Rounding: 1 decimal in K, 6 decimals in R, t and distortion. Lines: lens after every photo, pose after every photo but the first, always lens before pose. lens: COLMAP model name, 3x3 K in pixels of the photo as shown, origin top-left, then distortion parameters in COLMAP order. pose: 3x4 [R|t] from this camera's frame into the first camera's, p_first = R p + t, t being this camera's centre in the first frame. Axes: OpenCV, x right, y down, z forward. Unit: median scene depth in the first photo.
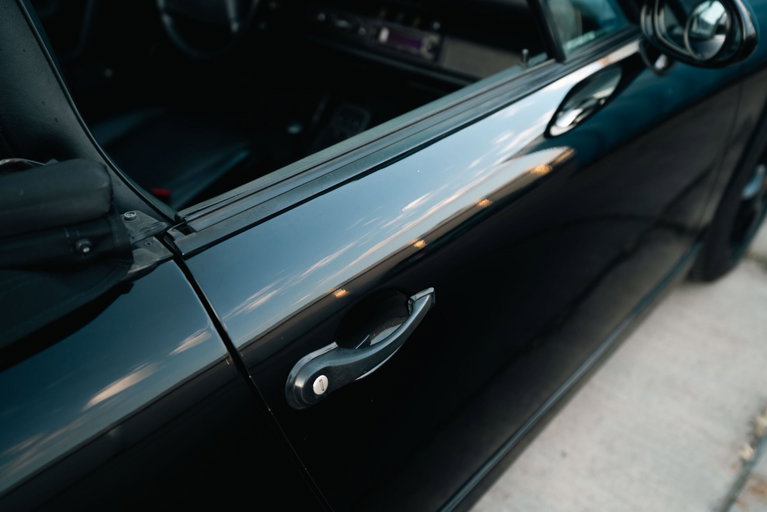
lens RADIAL K [[719.9, 0, 383.5], [0, 719.9, 256.0], [0, 0, 1]] dist [0.050822, 0.018282]
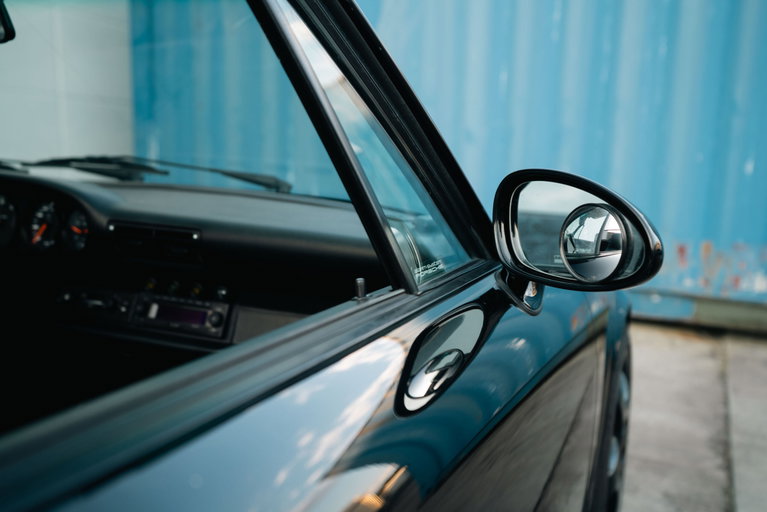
lens RADIAL K [[719.9, 0, 383.5], [0, 719.9, 256.0], [0, 0, 1]] dist [0.050822, 0.018282]
pose [[0.958100, -0.037229, 0.284003, 0.025645], [0.149879, 0.910105, -0.386323, -0.038369], [-0.244090, 0.412702, 0.877552, 0.339832]]
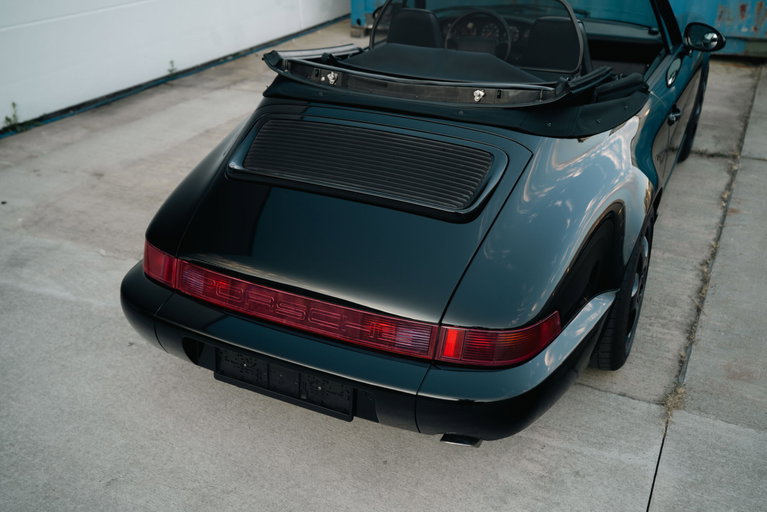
lens RADIAL K [[732.2, 0, 380.4], [0, 732.2, 255.9], [0, 0, 1]] dist [0.057571, 0.063289]
pose [[0.968668, -0.146585, 0.200486, -1.526692], [0.163581, 0.983977, -0.070927, 0.542265], [-0.186877, 0.101500, 0.977126, -1.619965]]
